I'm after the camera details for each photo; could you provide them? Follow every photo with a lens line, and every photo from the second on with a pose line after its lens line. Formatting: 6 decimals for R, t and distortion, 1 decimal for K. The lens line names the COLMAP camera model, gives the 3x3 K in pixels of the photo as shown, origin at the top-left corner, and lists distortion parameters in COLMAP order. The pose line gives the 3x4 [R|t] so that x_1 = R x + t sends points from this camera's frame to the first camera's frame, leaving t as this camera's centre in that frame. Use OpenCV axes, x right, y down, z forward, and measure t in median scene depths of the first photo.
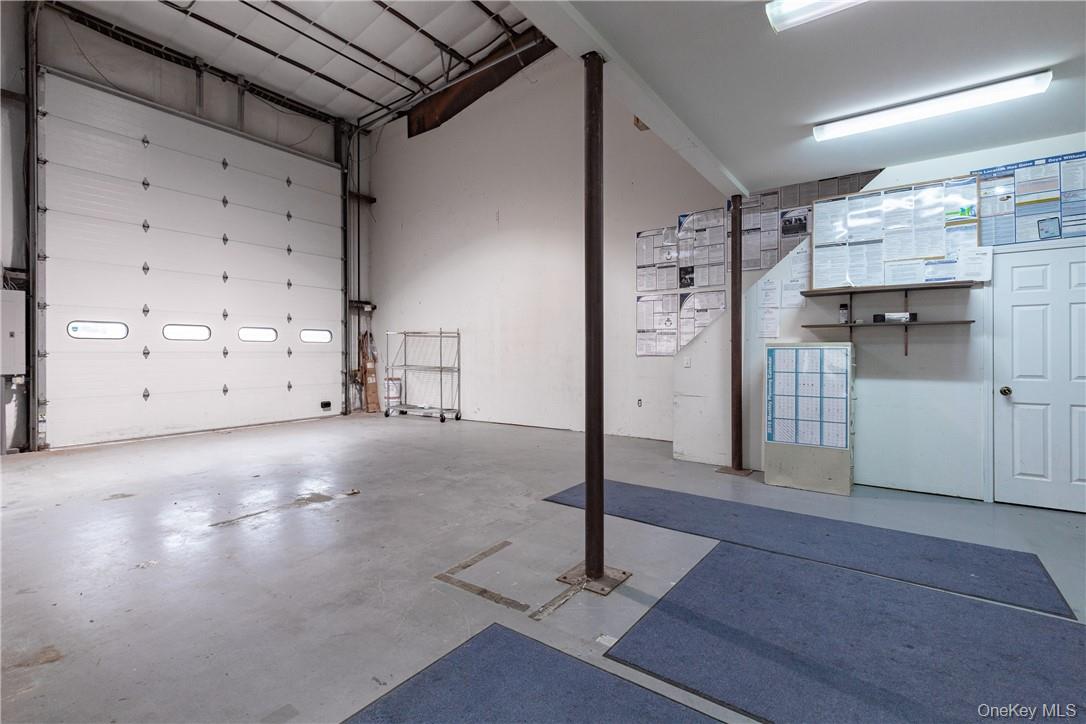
lens RADIAL K [[502.7, 0, 544.8], [0, 502.7, 354.8], [0, 0, 1]] dist [-0.000869, -0.000351]
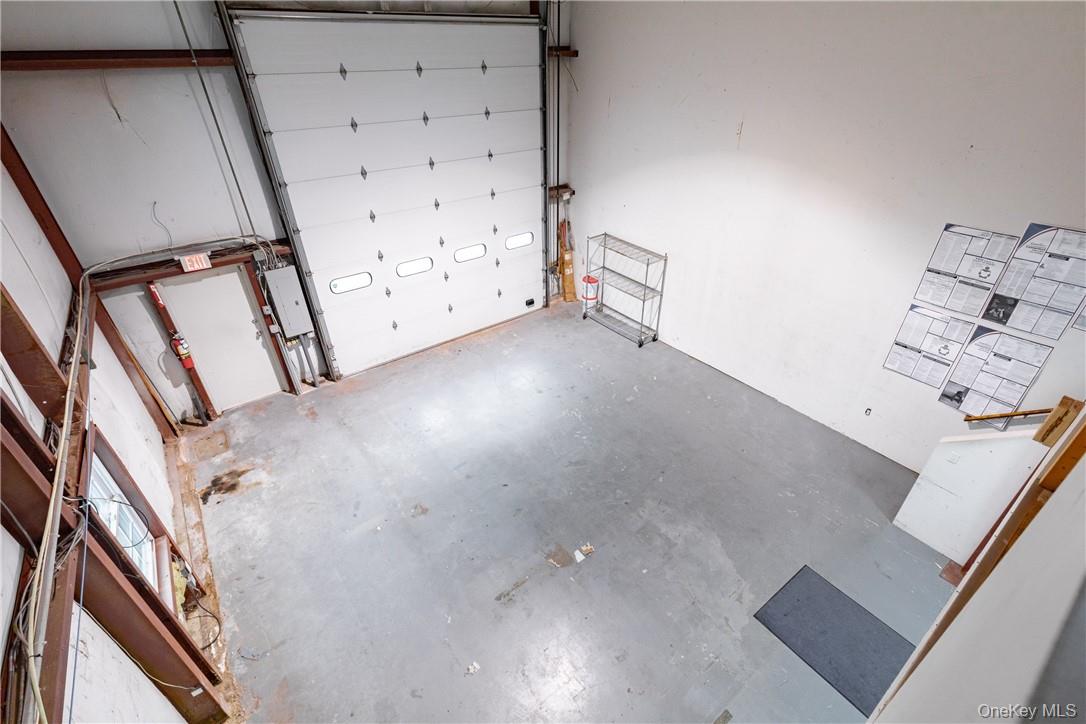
lens RADIAL K [[483.8, 0, 543.0], [0, 483.8, 362.0], [0, 0, 1]] dist [-0.000441, -0.000739]
pose [[0.950237, 0.161804, -0.266214, -0.116778], [0.009221, 0.839556, 0.543194, -0.354837], [0.311393, -0.518618, 0.796285, 0.127966]]
